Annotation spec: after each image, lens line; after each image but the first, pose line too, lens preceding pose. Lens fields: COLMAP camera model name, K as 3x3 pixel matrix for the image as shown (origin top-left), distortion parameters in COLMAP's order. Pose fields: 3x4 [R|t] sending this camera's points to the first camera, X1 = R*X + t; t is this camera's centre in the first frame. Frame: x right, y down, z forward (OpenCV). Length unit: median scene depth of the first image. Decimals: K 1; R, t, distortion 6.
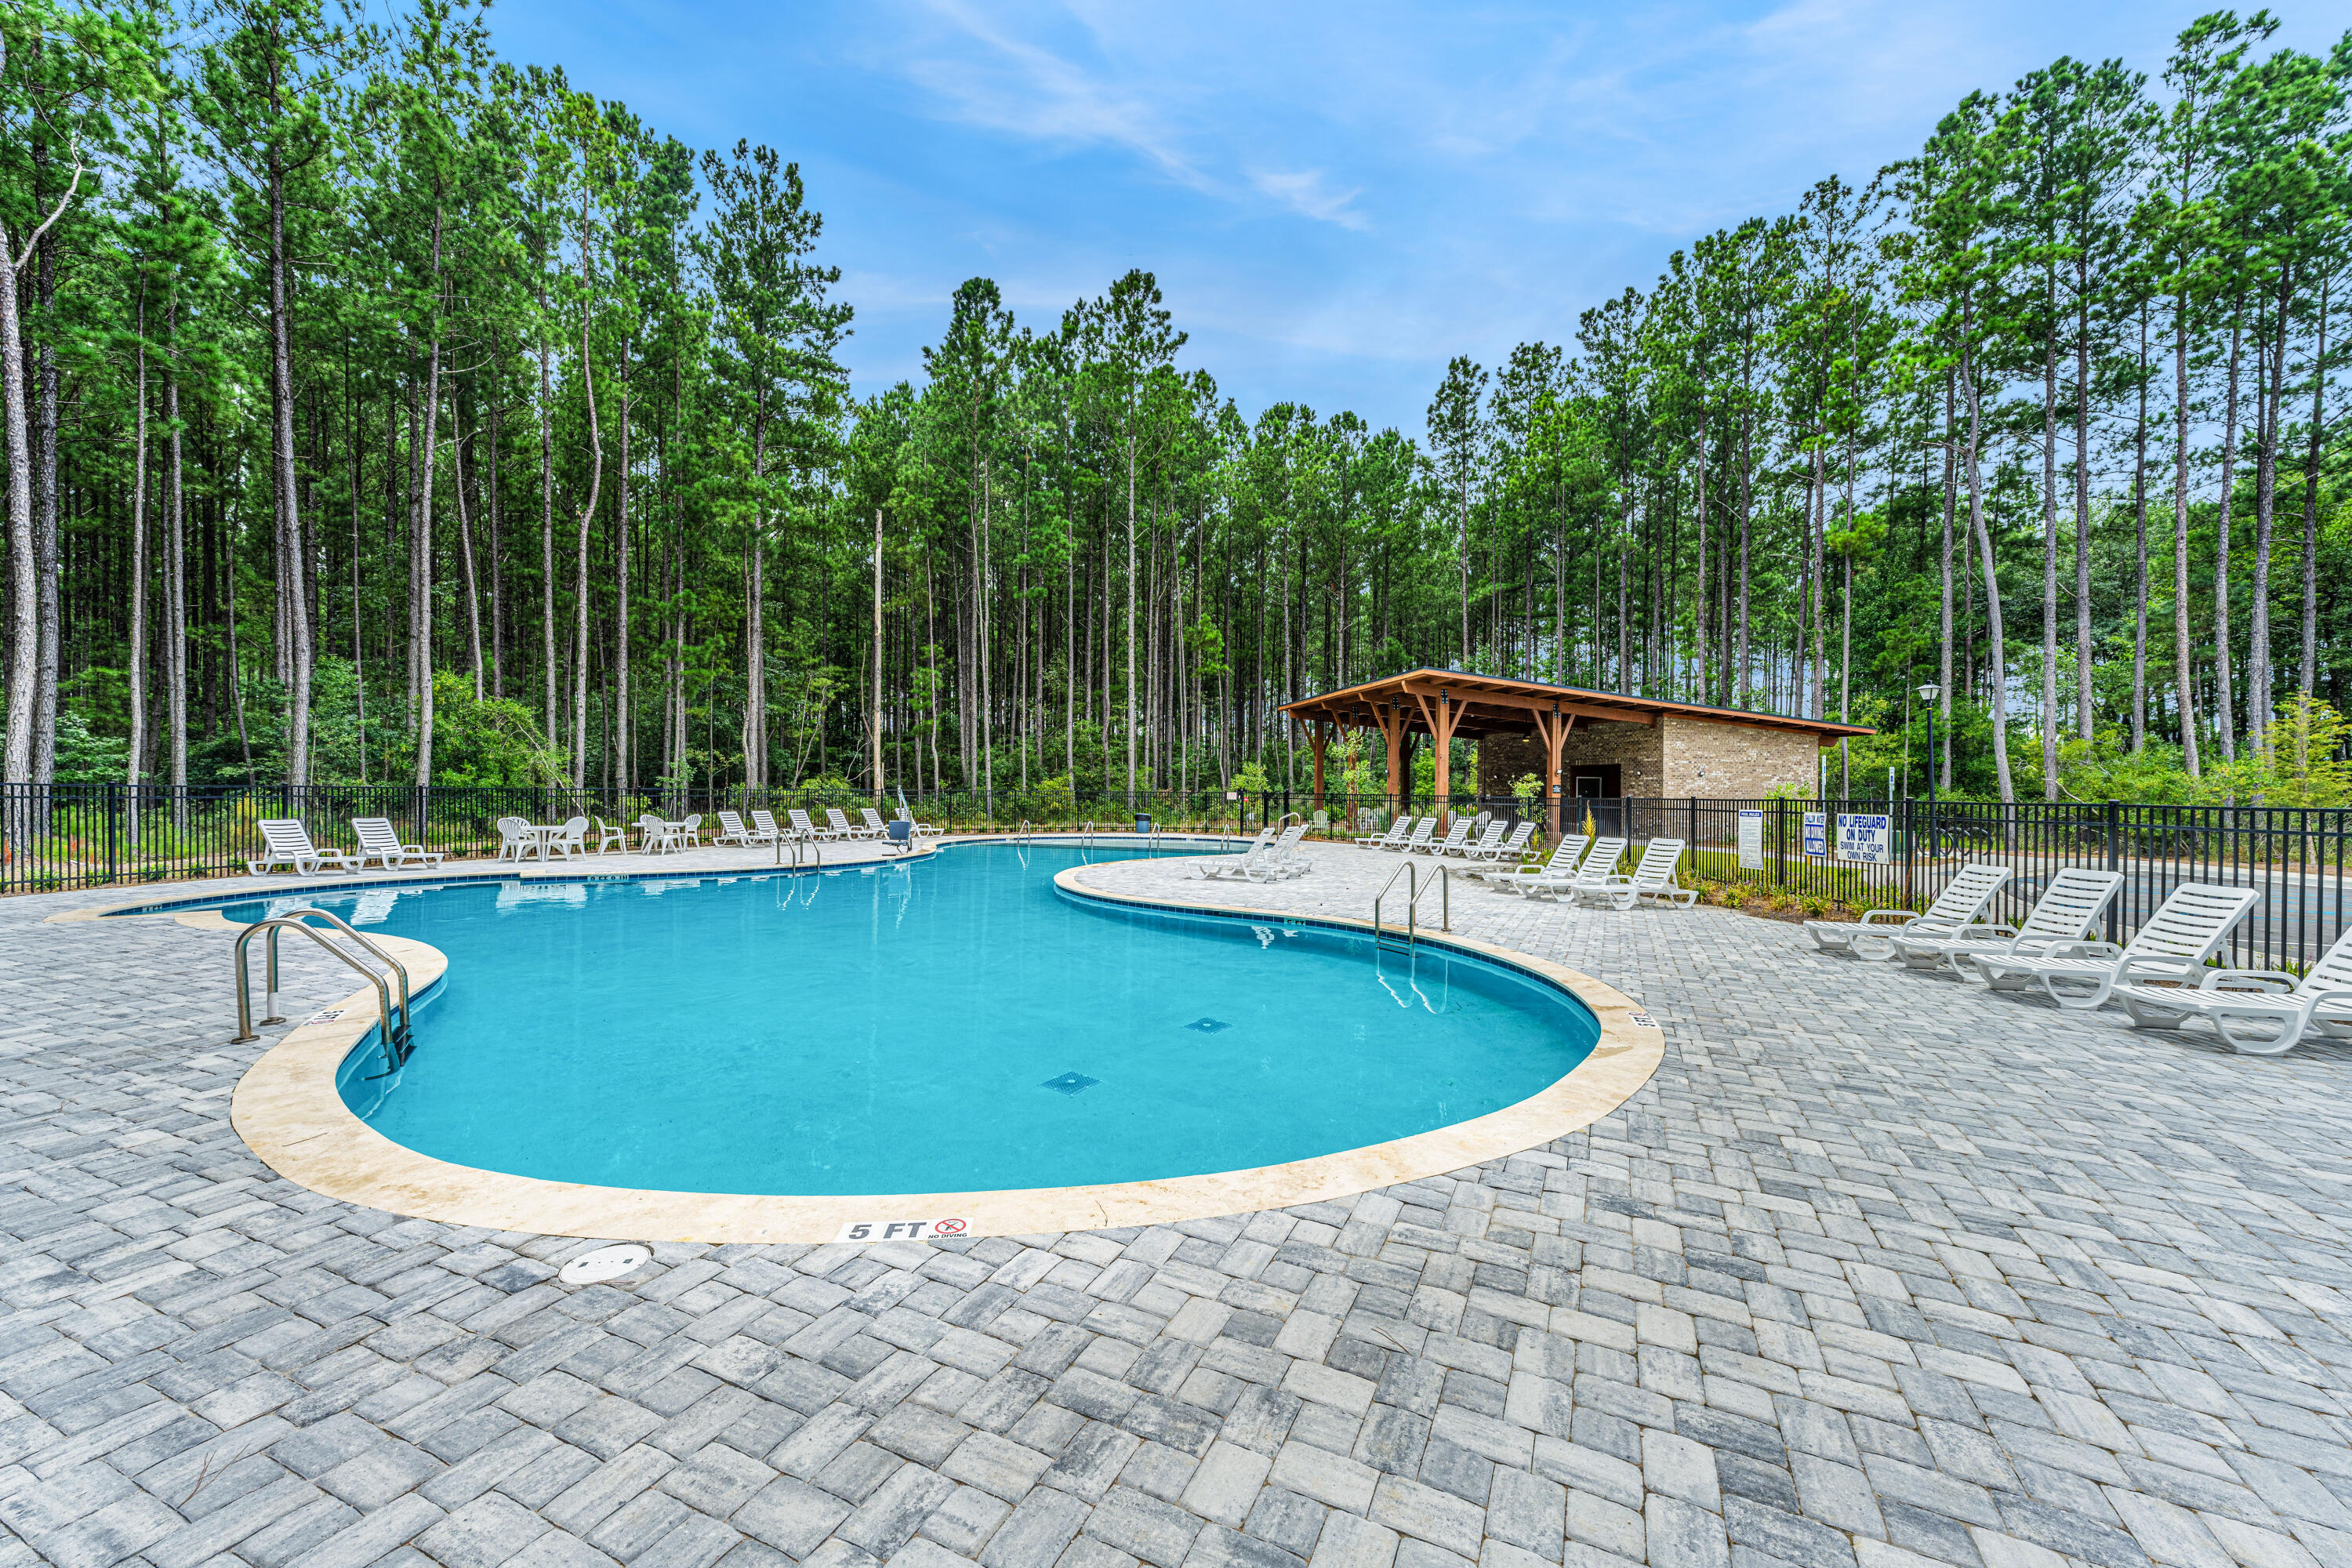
lens RADIAL K [[909.3, 0, 1174.6], [0, 909.3, 774.7], [0, 0, 1]] dist [0.027283, -0.000120]
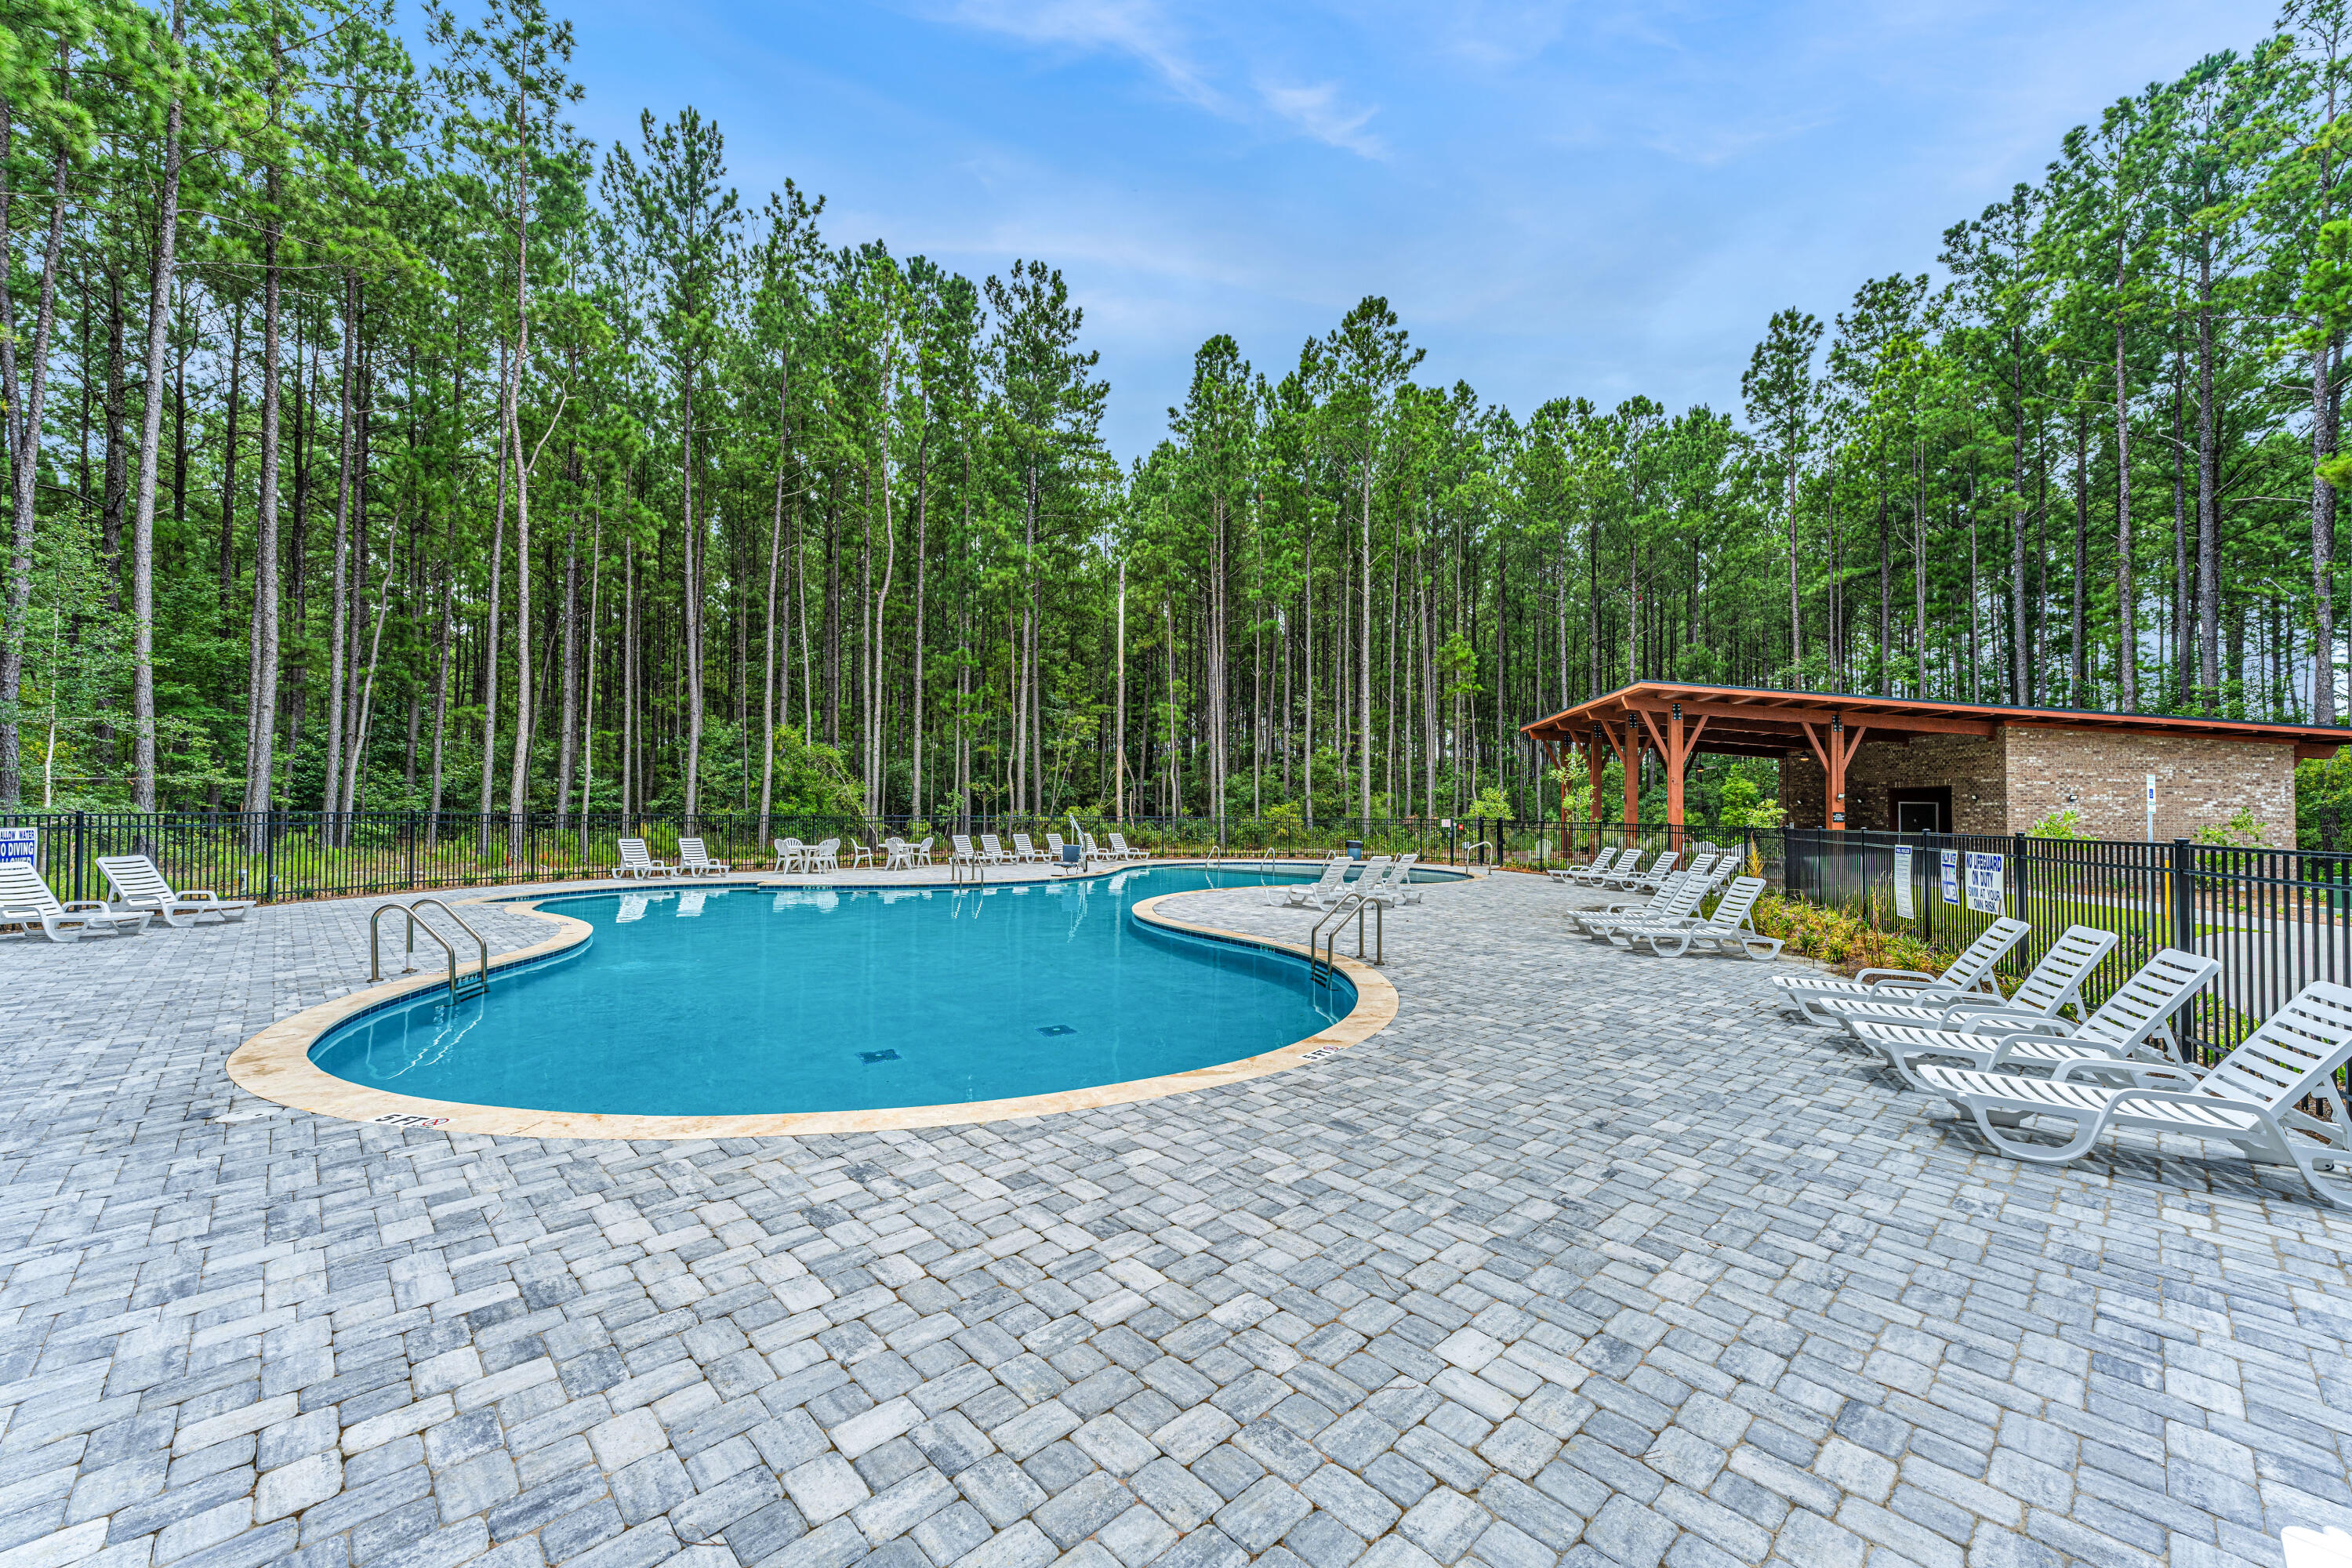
lens RADIAL K [[909.3, 0, 1174.6], [0, 909.3, 774.7], [0, 0, 1]] dist [0.027283, -0.000120]
pose [[0.936125, -0.015347, -0.351333, 0.167558], [0.005714, 0.999579, -0.028439, -0.002403], [0.351622, 0.024615, 0.935819, 0.000052]]
